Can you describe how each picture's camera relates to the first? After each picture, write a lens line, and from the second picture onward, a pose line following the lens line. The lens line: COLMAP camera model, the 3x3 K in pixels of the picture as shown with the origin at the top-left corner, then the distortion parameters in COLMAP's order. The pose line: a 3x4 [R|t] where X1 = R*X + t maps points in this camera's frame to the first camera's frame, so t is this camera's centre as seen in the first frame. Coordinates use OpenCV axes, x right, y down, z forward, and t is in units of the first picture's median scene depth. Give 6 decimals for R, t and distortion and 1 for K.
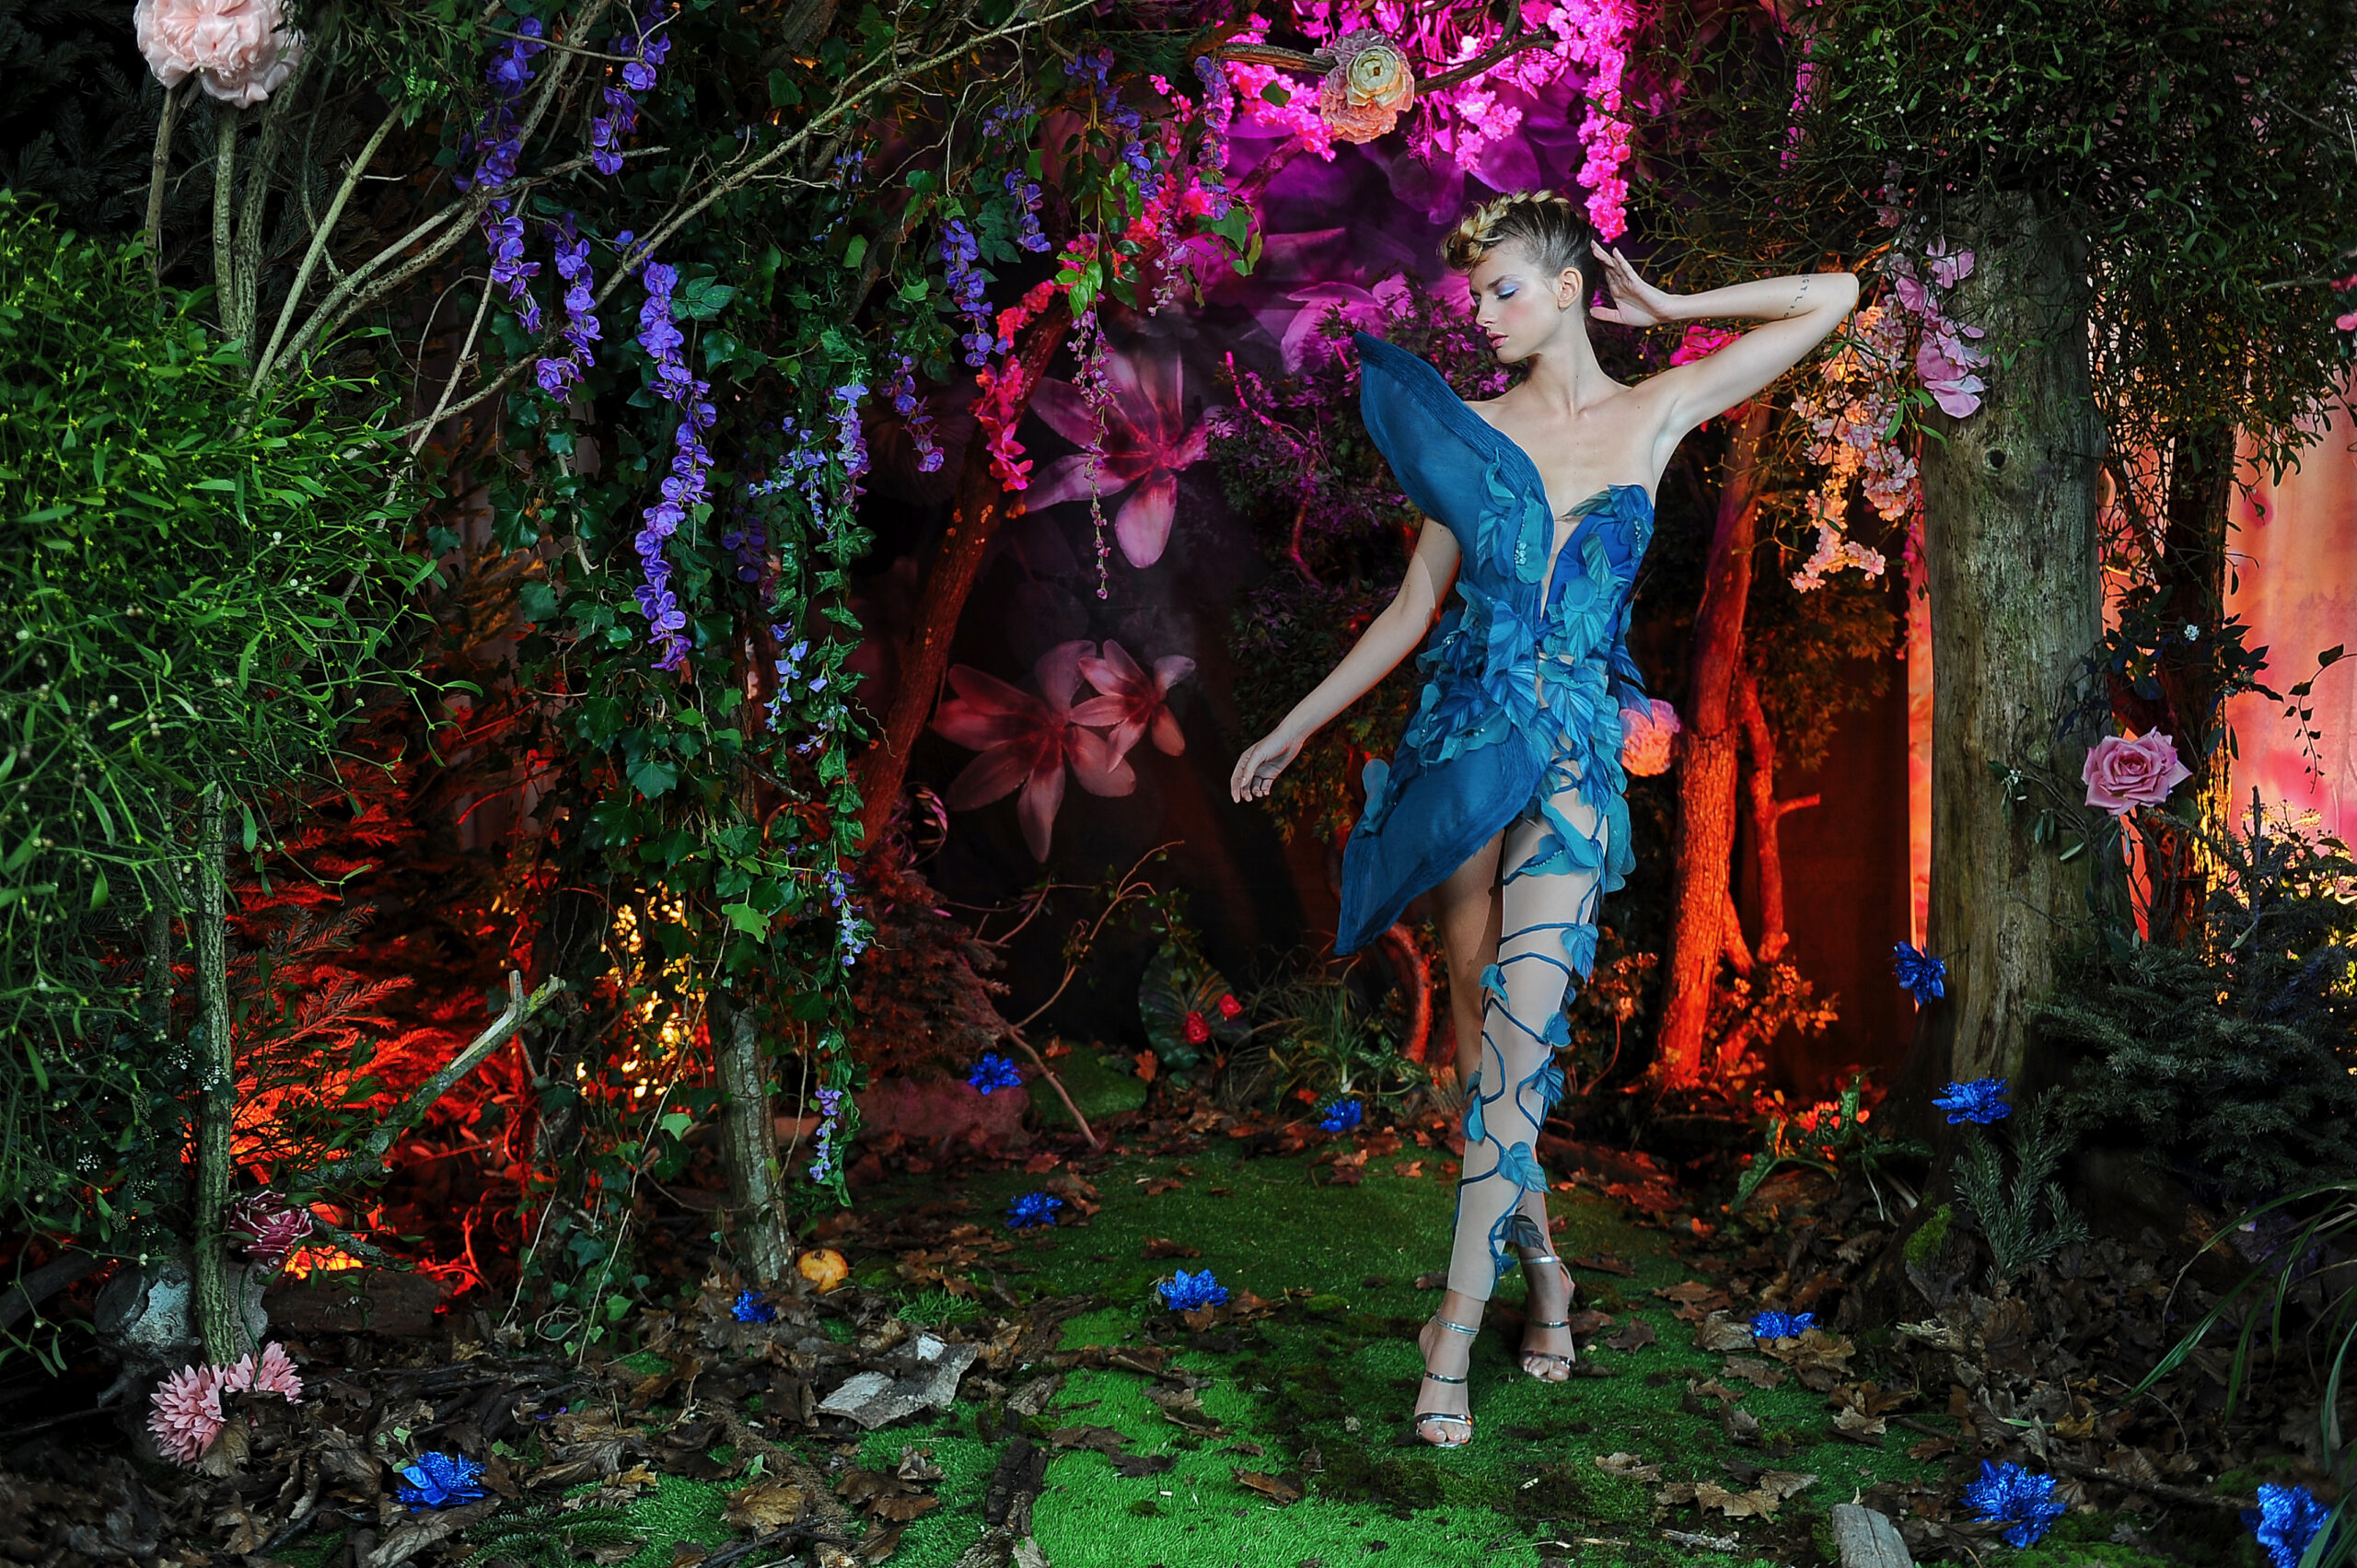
lens RADIAL K [[1924.5, 0, 1182.2], [0, 1924.5, 787.0], [0, 0, 1]] dist [-0.024972, -0.010669]
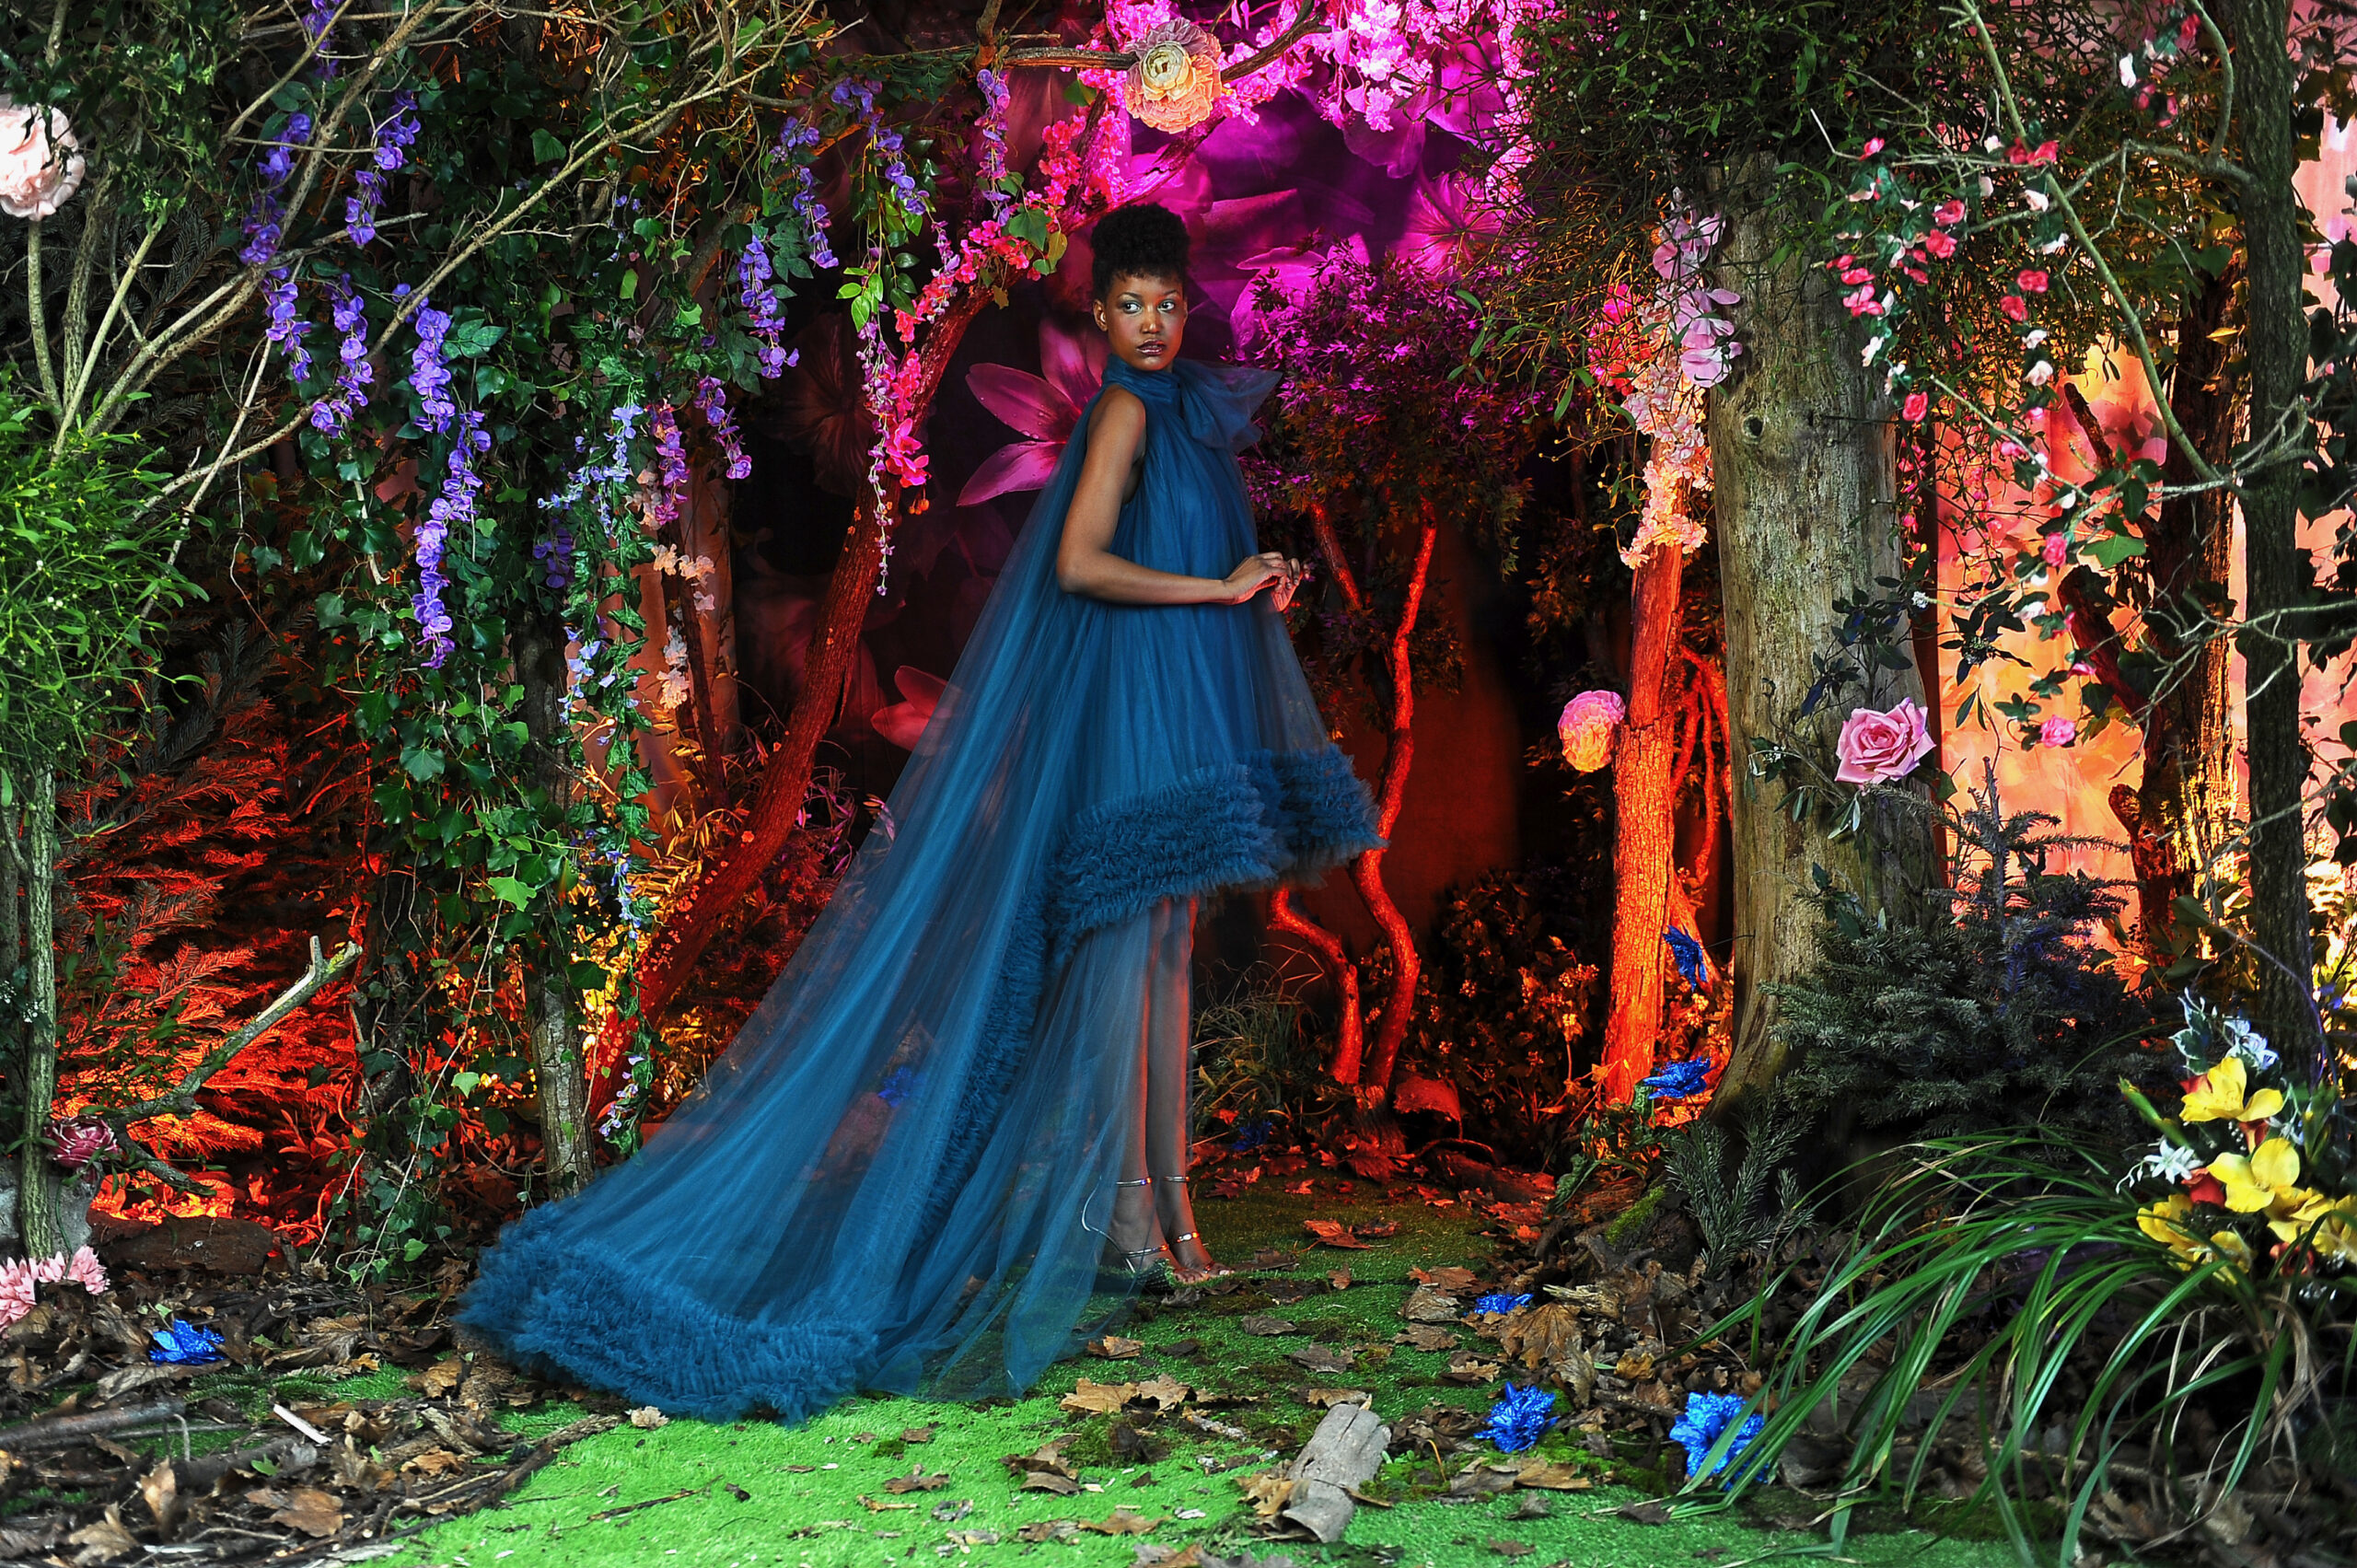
lens RADIAL K [[2564.1, 0, 1076.9], [0, 2564.1, 729.2], [0, 0, 1]] dist [0.049846, -0.008195]
pose [[0.976926, -0.014742, -0.213069, 0.359678], [0.005286, 0.998978, -0.044884, 0.038299], [0.213513, 0.042723, 0.976006, -0.338041]]
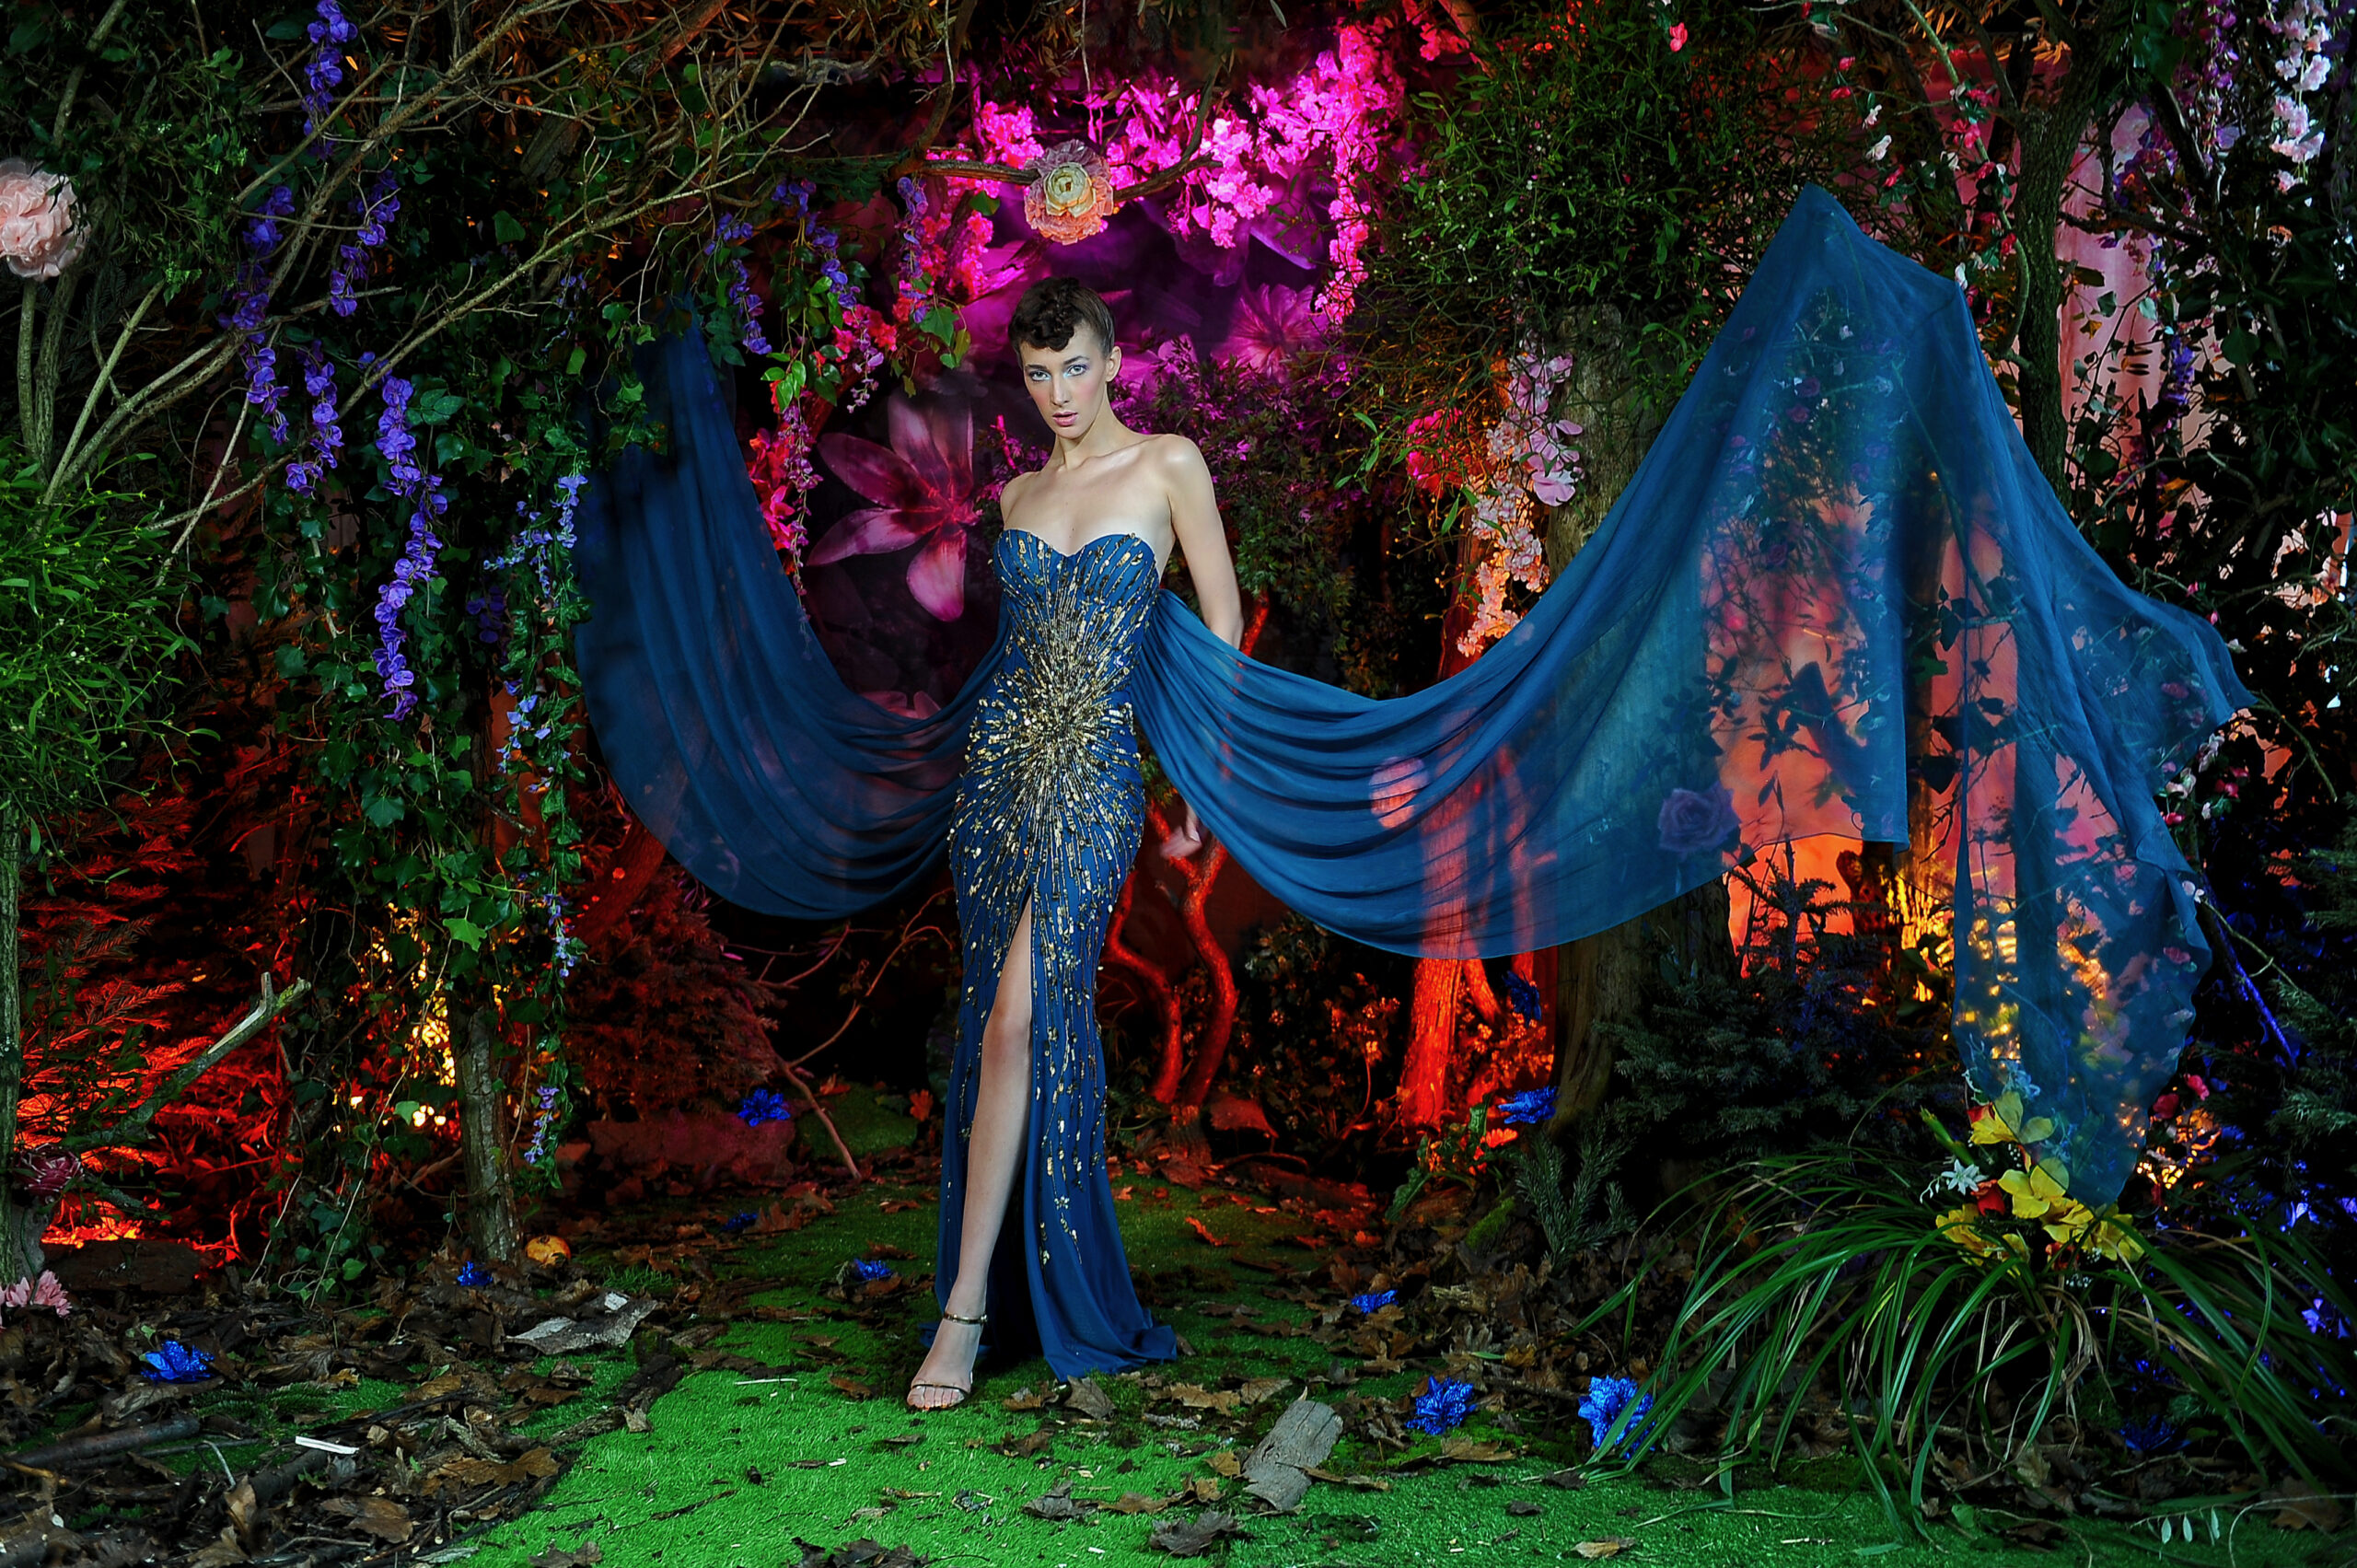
lens RADIAL K [[2418.4, 0, 1184.7], [0, 2418.4, 800.0], [0, 0, 1]] dist [0.020438, 0.004733]
pose [[0.999633, 0.009953, -0.025194, 0.219881], [-0.010569, 0.999645, -0.024468, 0.017334], [0.024942, 0.024726, 0.999383, -0.416788]]
